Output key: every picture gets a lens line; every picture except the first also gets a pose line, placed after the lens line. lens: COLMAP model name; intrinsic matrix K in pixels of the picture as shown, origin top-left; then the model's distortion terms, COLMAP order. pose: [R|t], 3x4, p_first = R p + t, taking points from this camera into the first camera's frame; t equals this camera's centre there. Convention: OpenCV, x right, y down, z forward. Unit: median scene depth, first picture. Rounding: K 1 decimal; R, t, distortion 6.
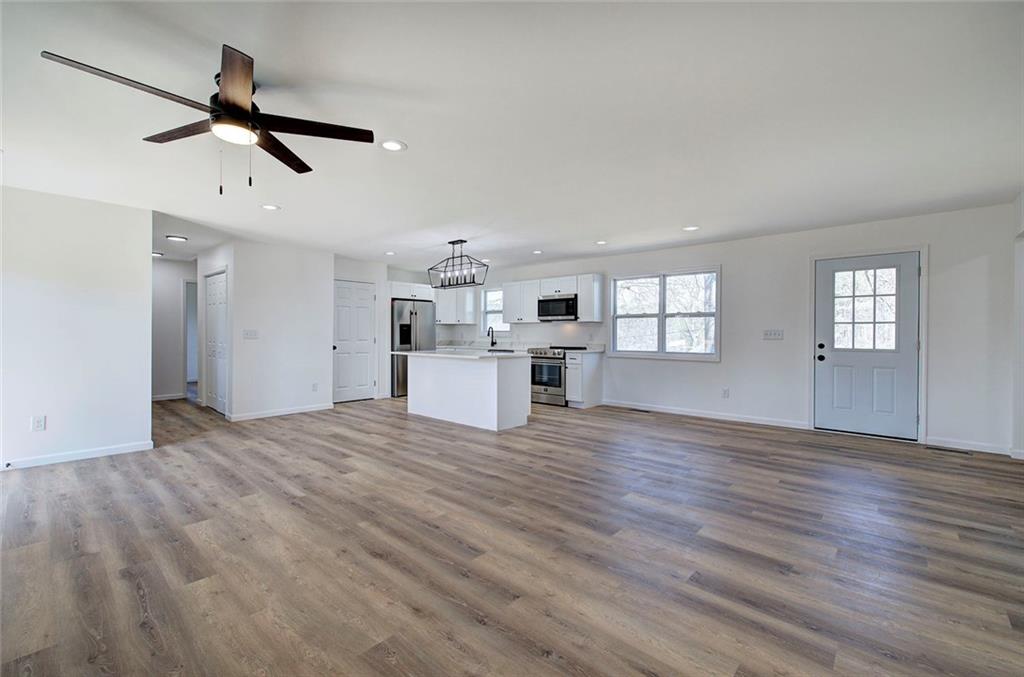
lens RADIAL K [[435.6, 0, 504.8], [0, 435.6, 338.4], [0, 0, 1]] dist [-0.005855, 0.001506]
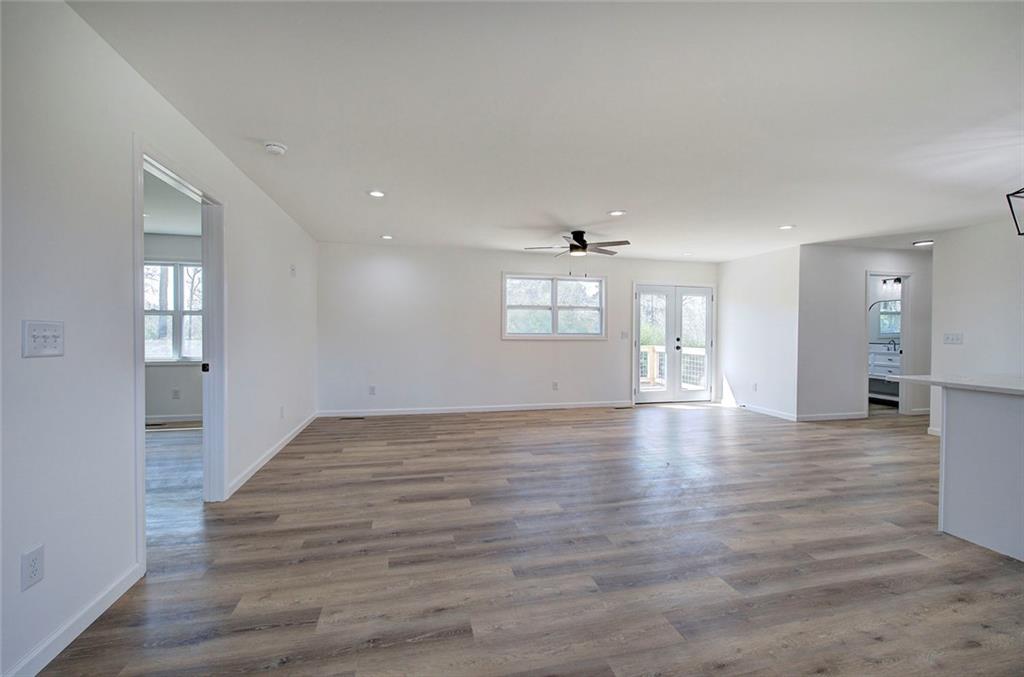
lens RADIAL K [[435.6, 0, 512.4], [0, 435.6, 335.8], [0, 0, 1]] dist [-0.005855, 0.001506]
pose [[-0.559396, -0.000396, -0.828900, 0.938532], [-0.018729, 0.999751, 0.012162, -0.015100], [0.828689, 0.022328, -0.559264, 1.204831]]
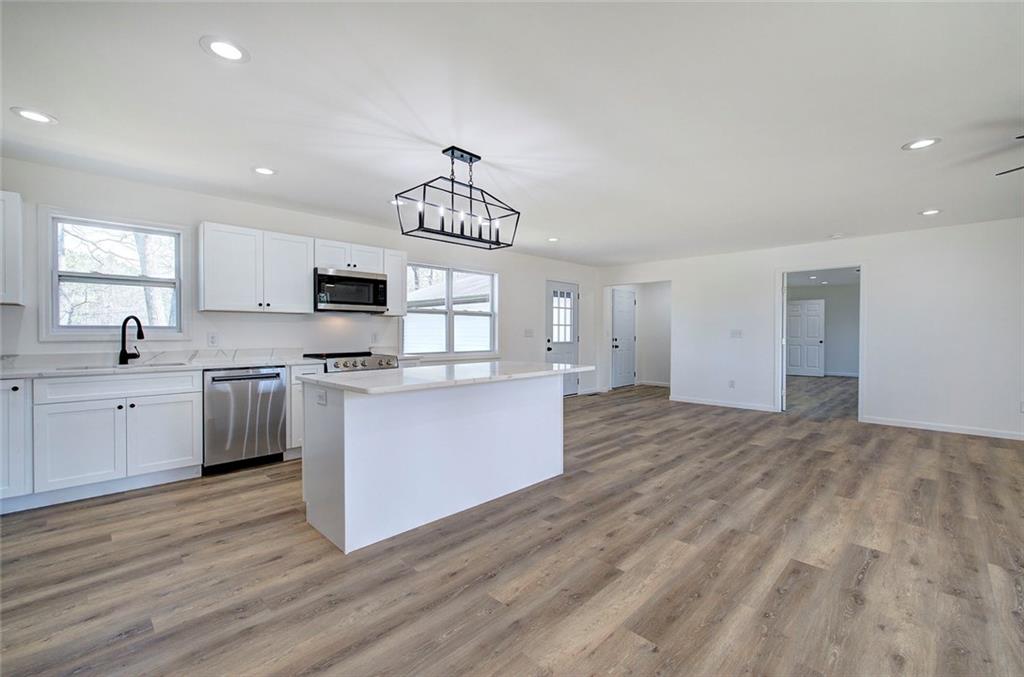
lens RADIAL K [[435.6, 0, 518.8], [0, 435.6, 336.6], [0, 0, 1]] dist [-0.005855, 0.001506]
pose [[0.028365, -0.011274, 0.999534, -0.985278], [0.011061, 0.999879, 0.010964, -0.018287], [-0.999536, 0.010744, 0.028486, 1.456579]]
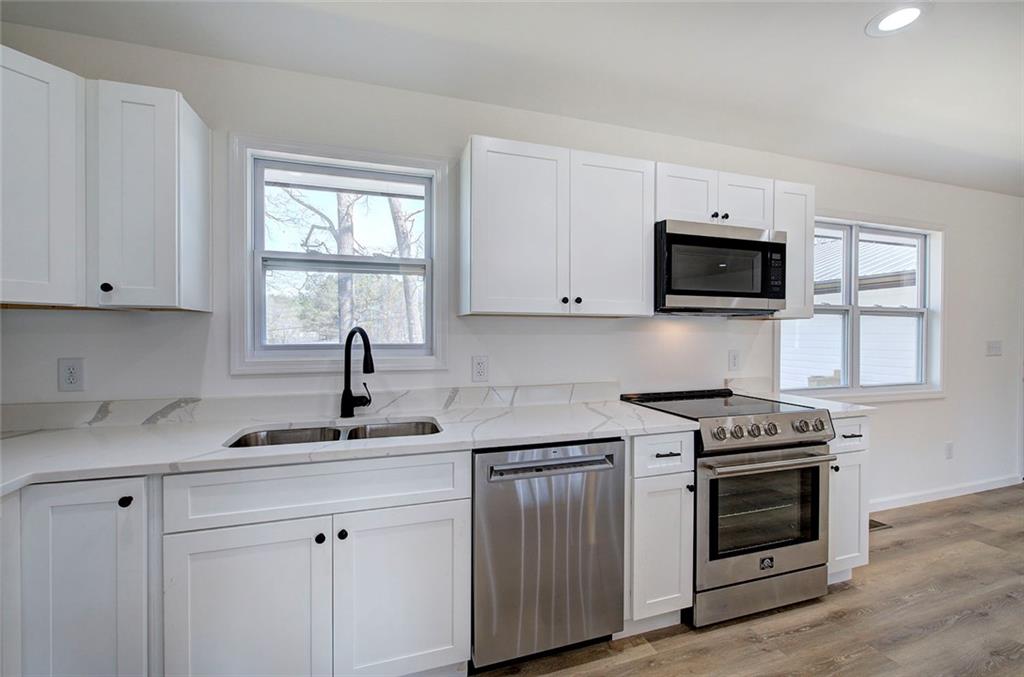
lens RADIAL K [[435.6, 0, 515.6], [0, 435.6, 341.4], [0, 0, 1]] dist [-0.005855, 0.001506]
pose [[0.485018, -0.017216, 0.874335, -0.417096], [0.008671, 0.999852, 0.014878, -0.051596], [-0.874461, 0.000365, 0.485095, 1.921487]]
